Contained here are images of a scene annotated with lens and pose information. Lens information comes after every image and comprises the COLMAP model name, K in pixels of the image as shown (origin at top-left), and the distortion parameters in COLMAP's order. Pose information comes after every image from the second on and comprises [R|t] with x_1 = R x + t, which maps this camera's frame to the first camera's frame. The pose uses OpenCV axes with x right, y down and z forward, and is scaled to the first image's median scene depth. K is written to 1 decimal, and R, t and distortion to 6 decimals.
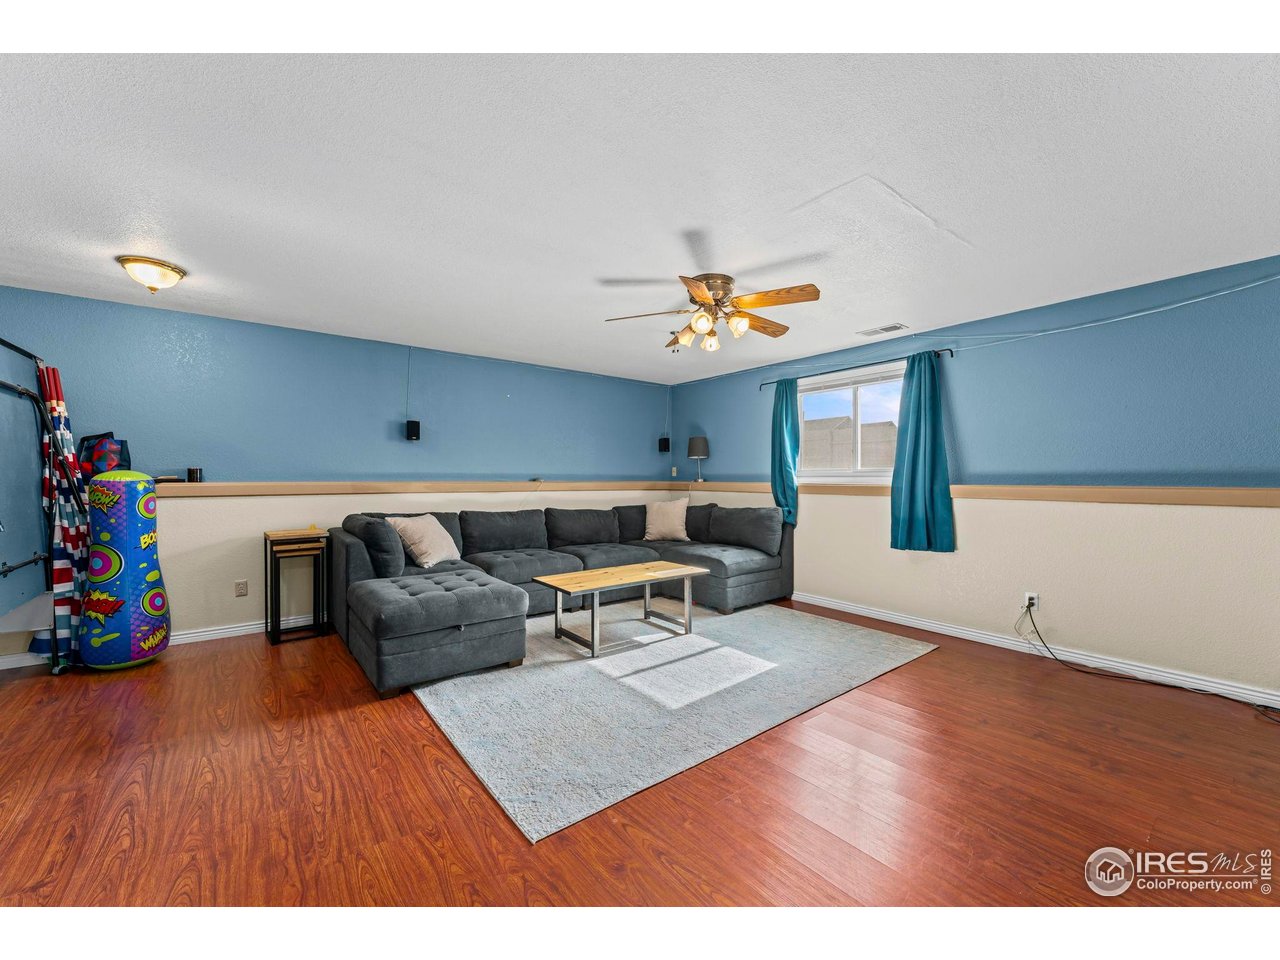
lens RADIAL K [[514.0, 0, 640.0], [0, 514.0, 480.0], [0, 0, 1]] dist [-0.000705, 0.000101]
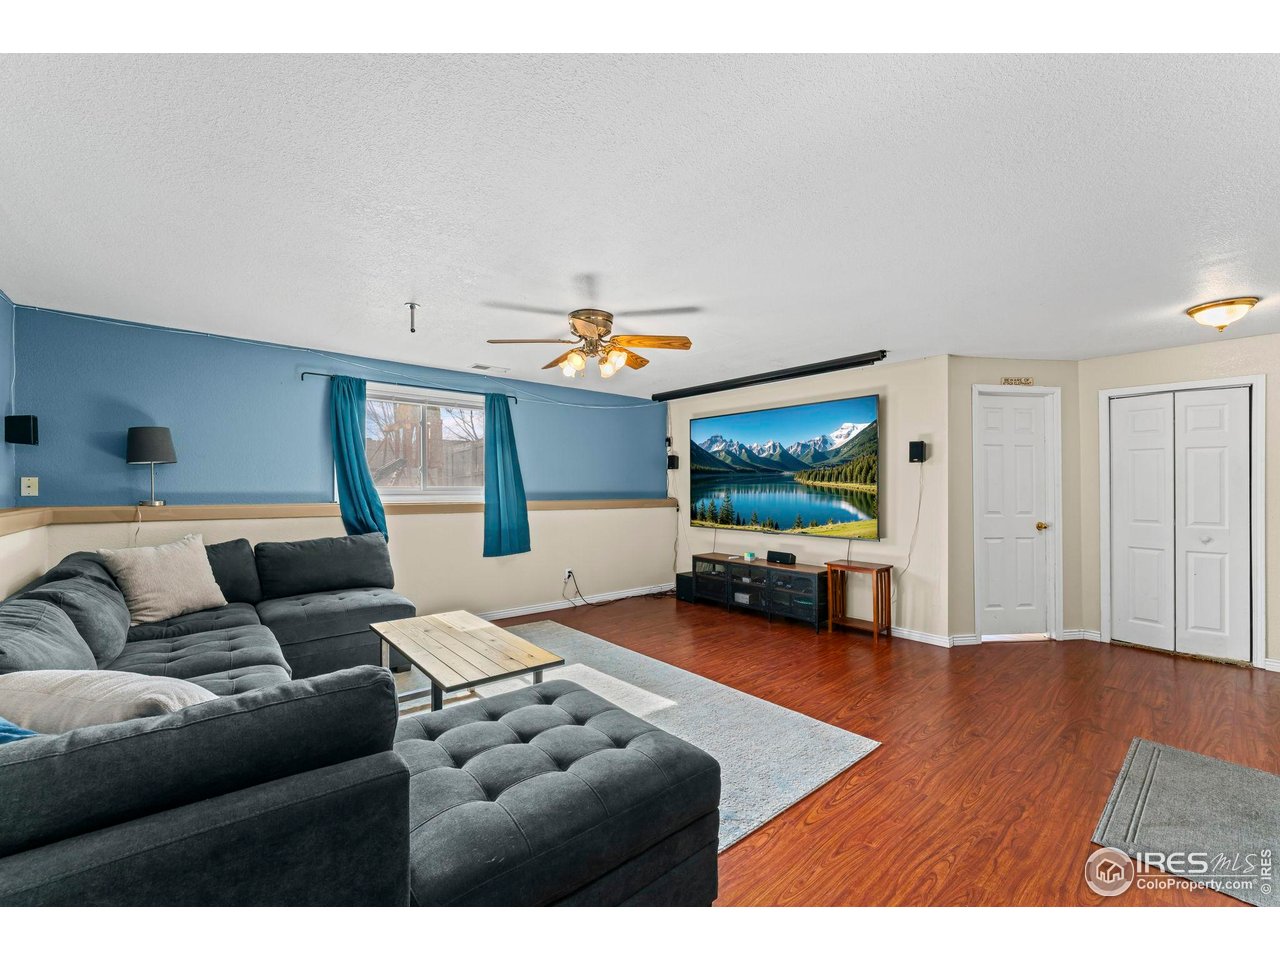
lens RADIAL K [[514.0, 0, 640.0], [0, 514.0, 480.0], [0, 0, 1]] dist [-0.000705, 0.000101]
pose [[-0.040571, 0.011648, 0.999109, -1.404423], [-0.001797, 0.999930, -0.011731, -0.056162], [-0.999175, -0.002272, -0.040547, 1.446974]]
